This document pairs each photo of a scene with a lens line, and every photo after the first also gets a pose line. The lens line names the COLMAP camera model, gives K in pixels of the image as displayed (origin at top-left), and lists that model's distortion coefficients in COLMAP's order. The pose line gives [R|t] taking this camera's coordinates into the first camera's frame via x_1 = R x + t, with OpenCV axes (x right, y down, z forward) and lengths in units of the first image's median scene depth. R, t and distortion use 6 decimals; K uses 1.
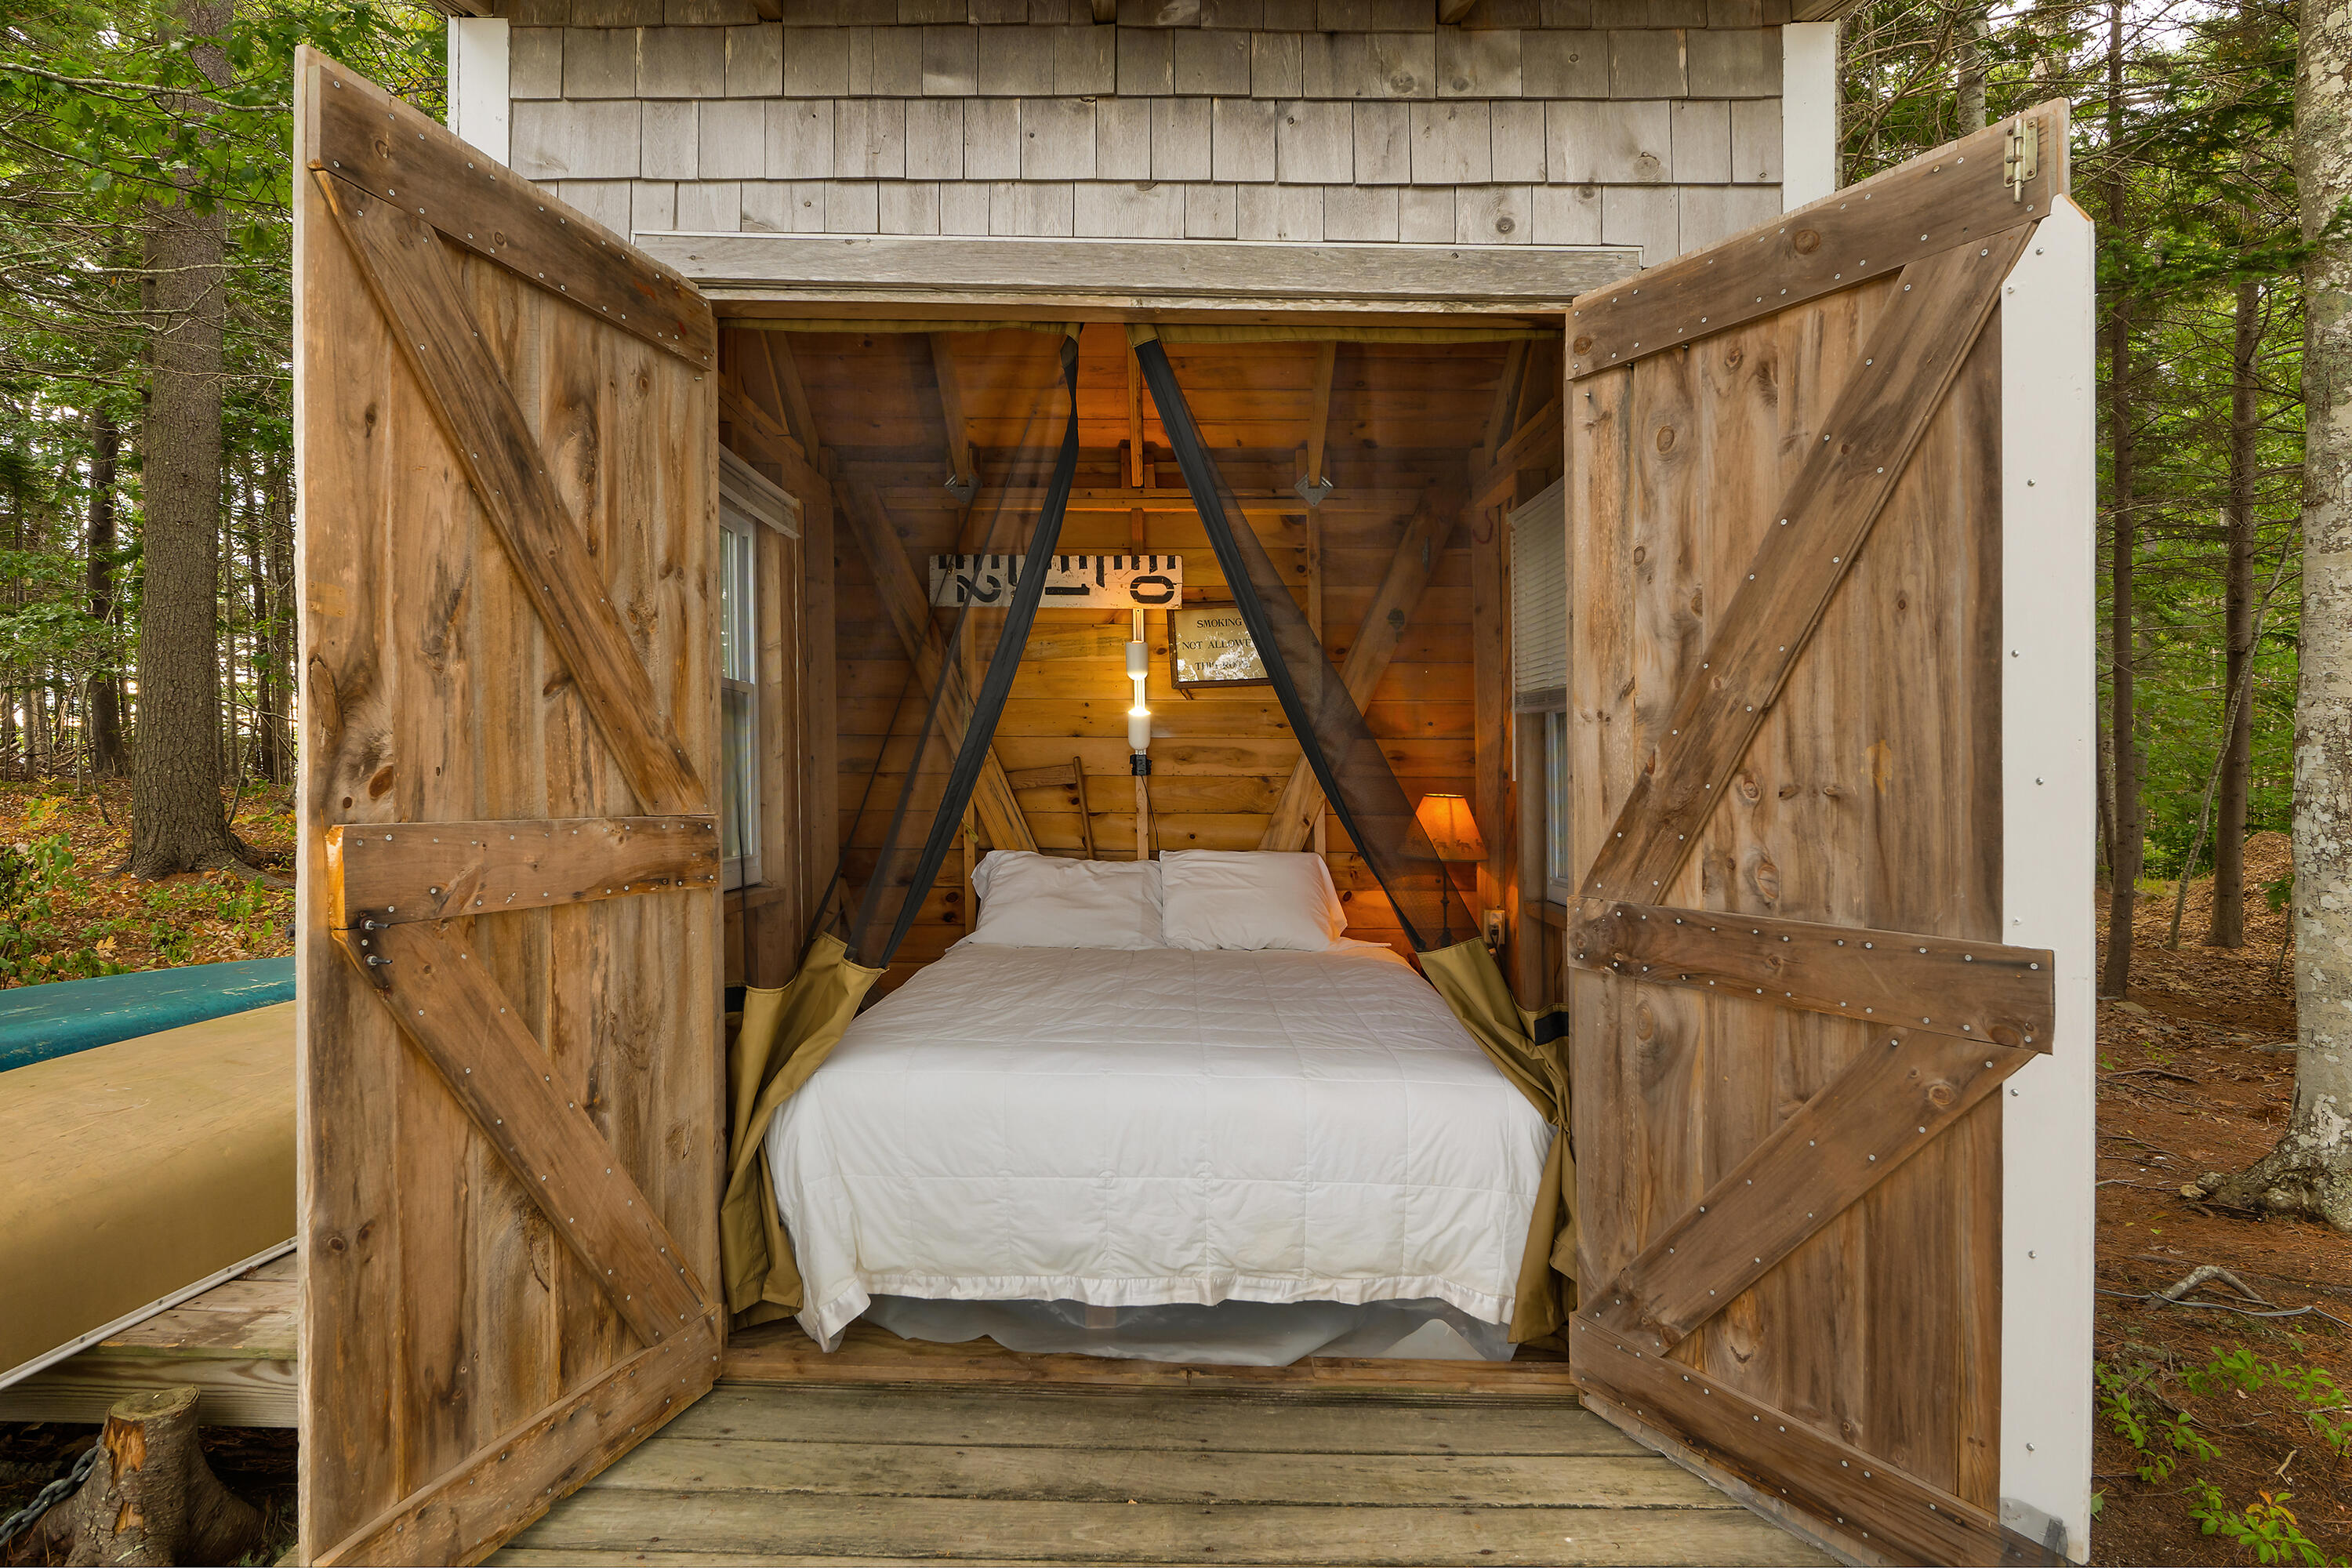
lens RADIAL K [[1200.2, 0, 1176.6], [0, 1200.2, 830.4], [0, 0, 1]] dist [-0.012225, -0.000126]
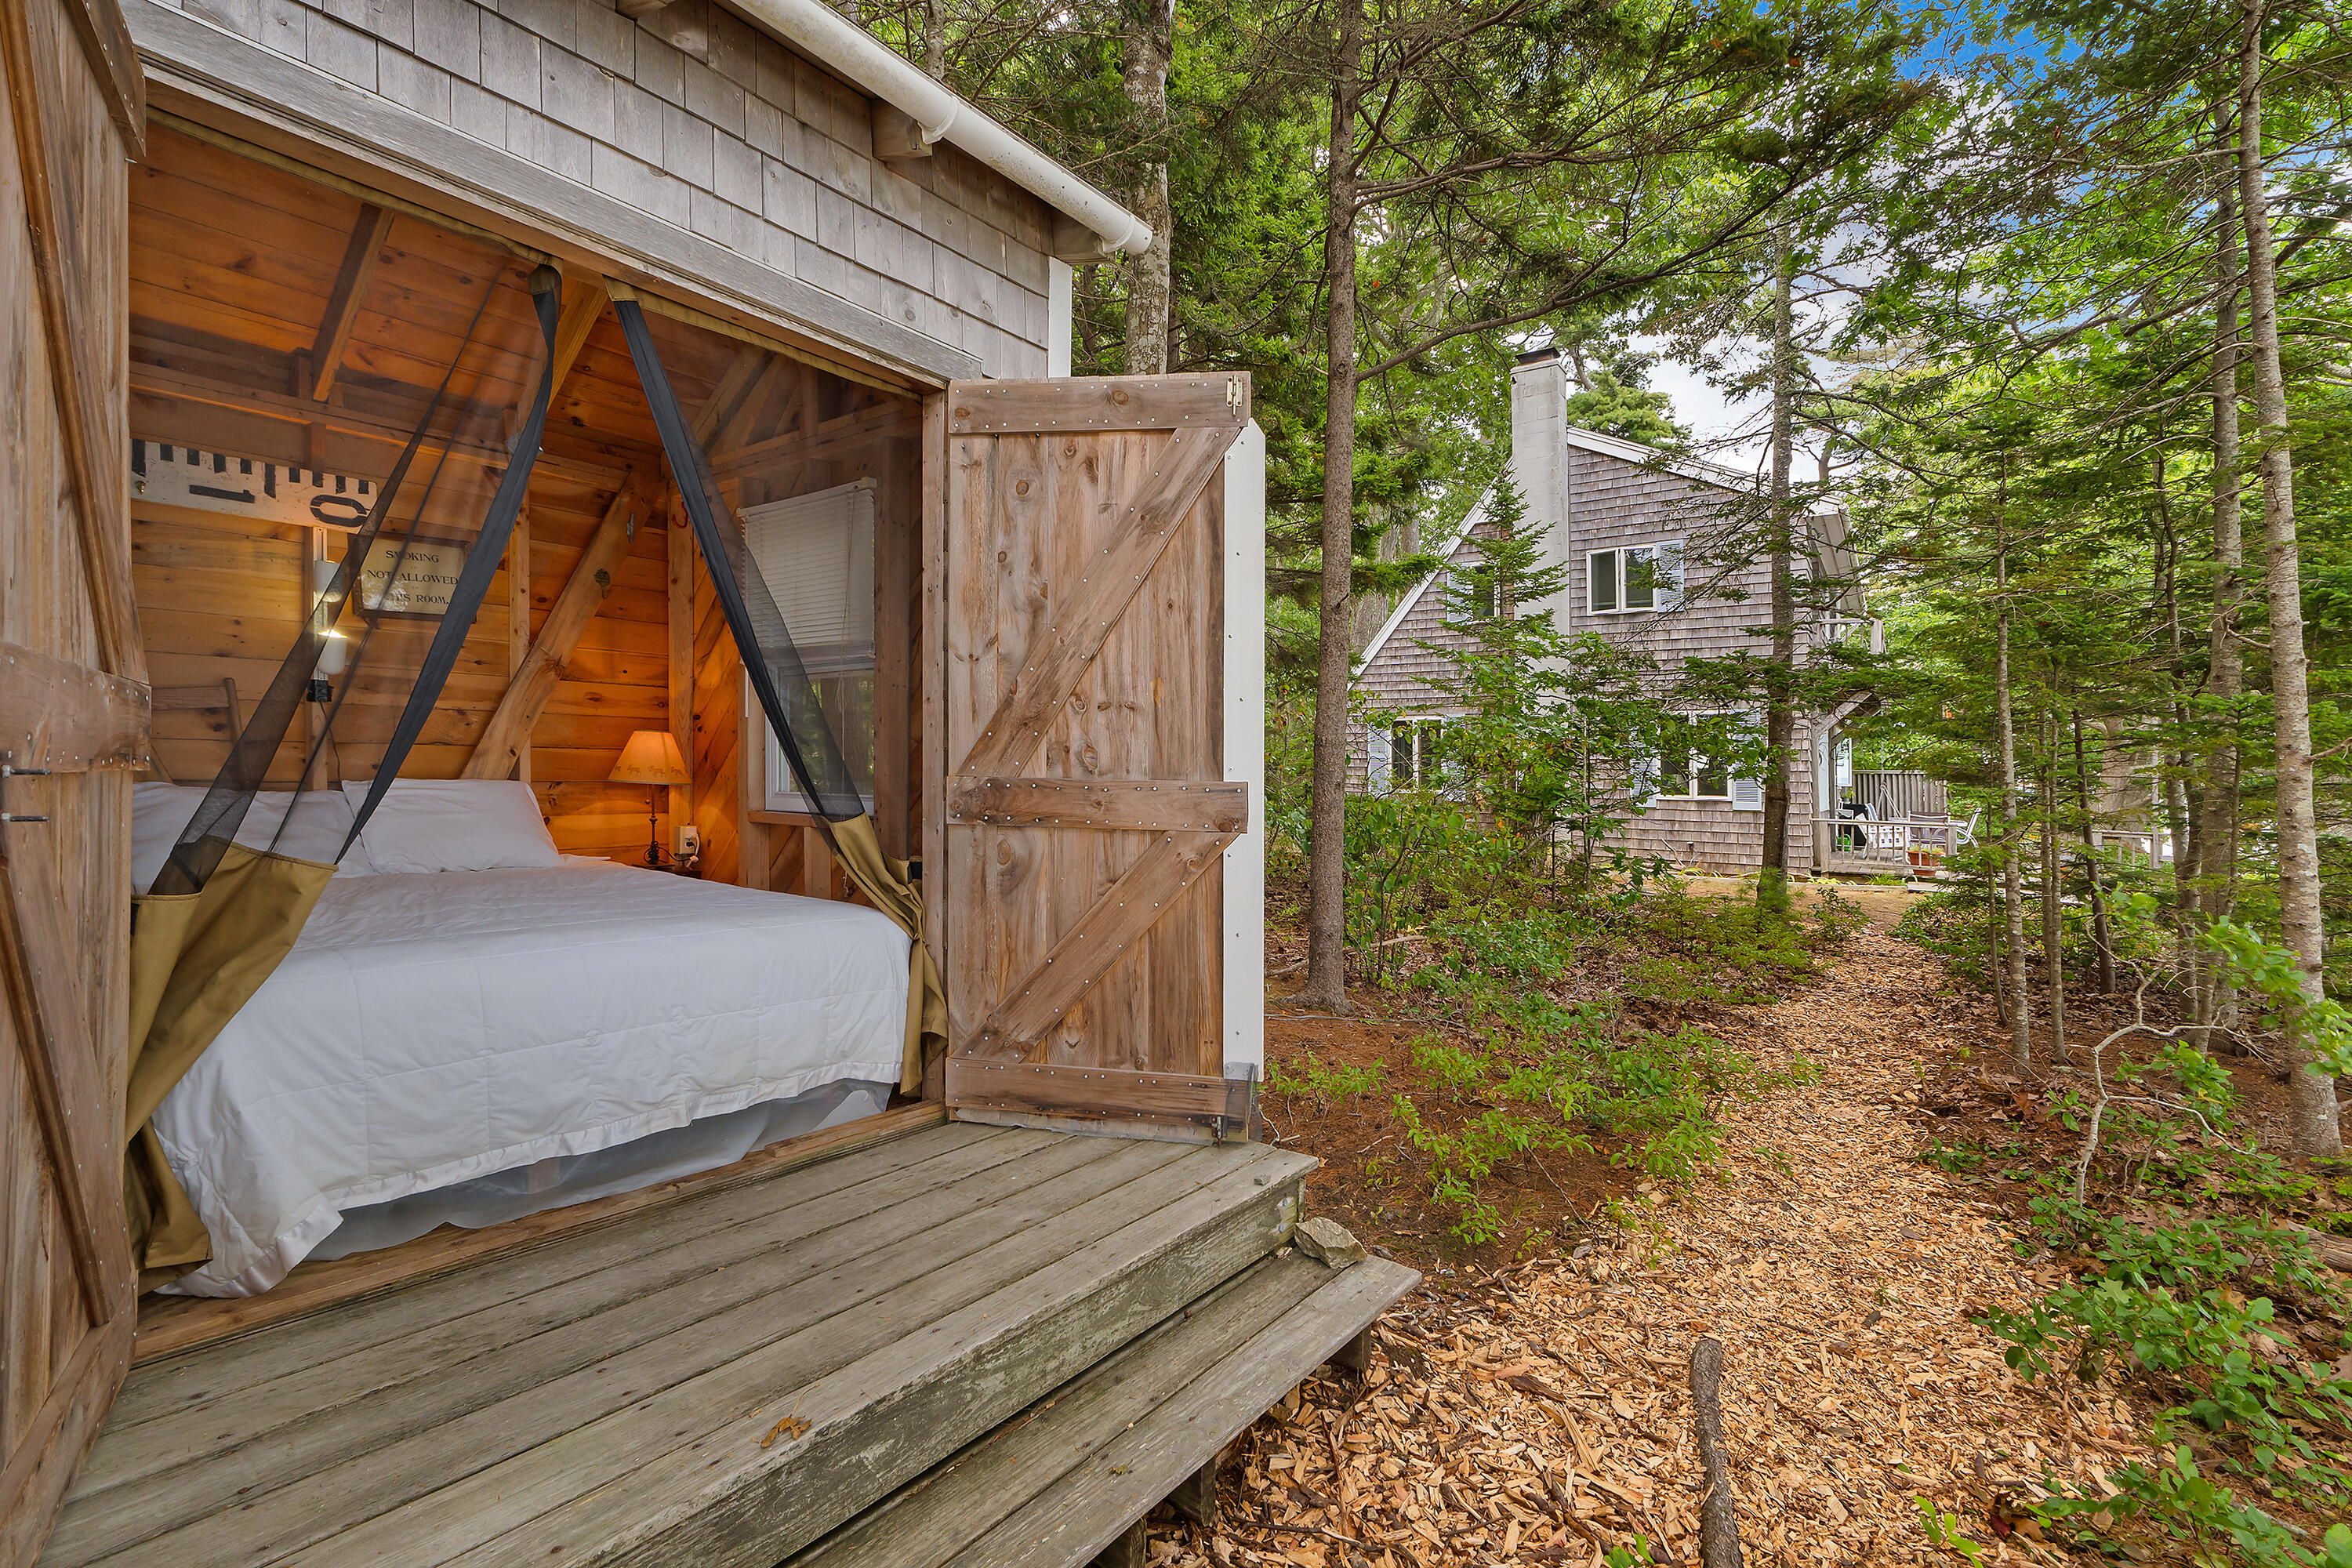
lens RADIAL K [[905.6, 0, 1184.1], [0, 905.6, 765.2], [0, 0, 1]] dist [-0.001588, -0.006681]
pose [[0.656453, -0.001162, 0.754366, -0.347271], [0.012611, 0.999876, -0.009434, 0.057568], [-0.754262, 0.015707, 0.656386, 0.036808]]
